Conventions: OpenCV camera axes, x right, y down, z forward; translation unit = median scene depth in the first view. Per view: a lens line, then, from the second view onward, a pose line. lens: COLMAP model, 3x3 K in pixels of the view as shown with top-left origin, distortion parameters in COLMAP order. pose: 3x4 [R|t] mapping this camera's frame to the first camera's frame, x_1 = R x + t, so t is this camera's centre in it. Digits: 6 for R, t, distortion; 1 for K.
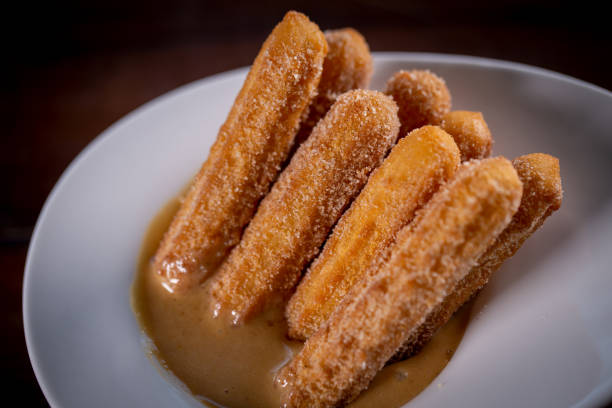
lens RADIAL K [[1325.9, 0, 306.0], [0, 1325.9, 204.0], [0, 0, 1]] dist [-0.001887, 0.056910]
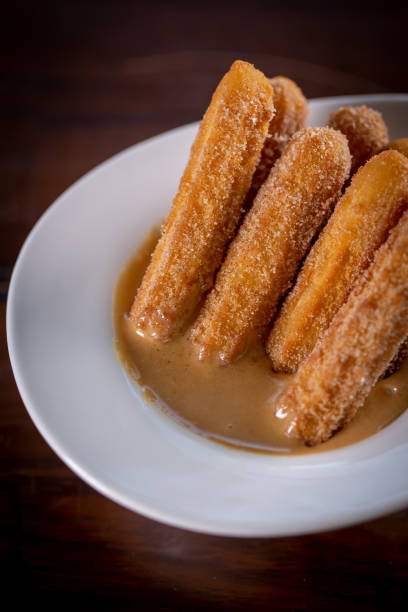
lens RADIAL K [[1325.9, 0, 204.3], [0, 1325.9, 275.5], [0, 0, 1]] dist [-0.001887, 0.056910]
pose [[0.983652, -0.121646, 0.132780, -0.198810], [0.127209, 0.991285, -0.034223, 0.056121], [-0.127460, 0.050555, 0.990554, -0.026407]]
